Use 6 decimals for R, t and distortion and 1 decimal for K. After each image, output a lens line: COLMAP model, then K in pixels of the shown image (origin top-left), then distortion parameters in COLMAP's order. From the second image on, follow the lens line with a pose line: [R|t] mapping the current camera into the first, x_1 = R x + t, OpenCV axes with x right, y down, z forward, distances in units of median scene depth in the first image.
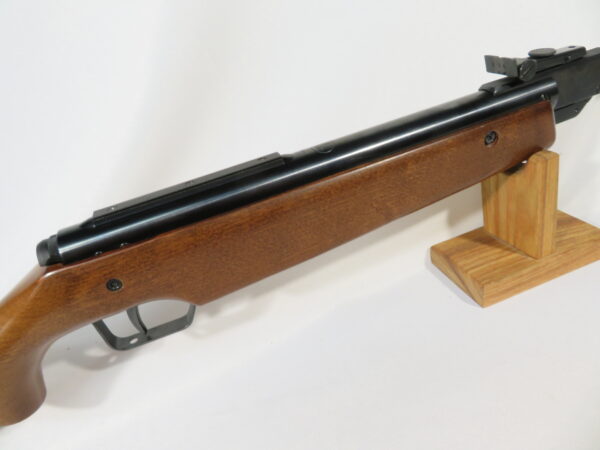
lens RADIAL K [[432.4, 0, 300.0], [0, 432.4, 225.0], [0, 0, 1]] dist [-0.002574, -0.003335]
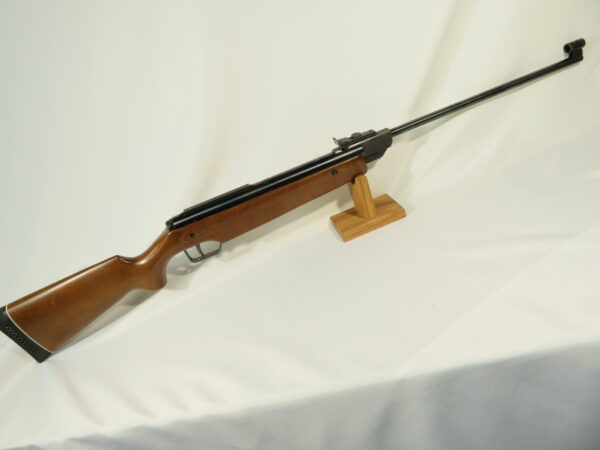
lens RADIAL K [[432.4, 0, 300.0], [0, 432.4, 225.0], [0, 0, 1]] dist [-0.002574, -0.003335]
pose [[0.996110, -0.047359, -0.074311, 0.400901], [0.050475, 0.997899, 0.040625, -0.007663], [0.072231, -0.044217, 0.996407, -1.457726]]
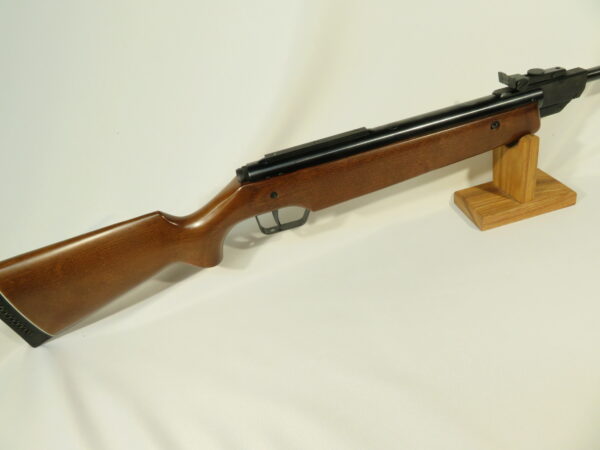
lens RADIAL K [[432.4, 0, 300.0], [0, 432.4, 225.0], [0, 0, 1]] dist [-0.002574, -0.003335]
pose [[0.992602, 0.079040, -0.092166, -0.107913], [-0.068455, 0.991252, 0.112840, 0.039034], [0.100279, -0.105696, 0.989329, -0.712552]]
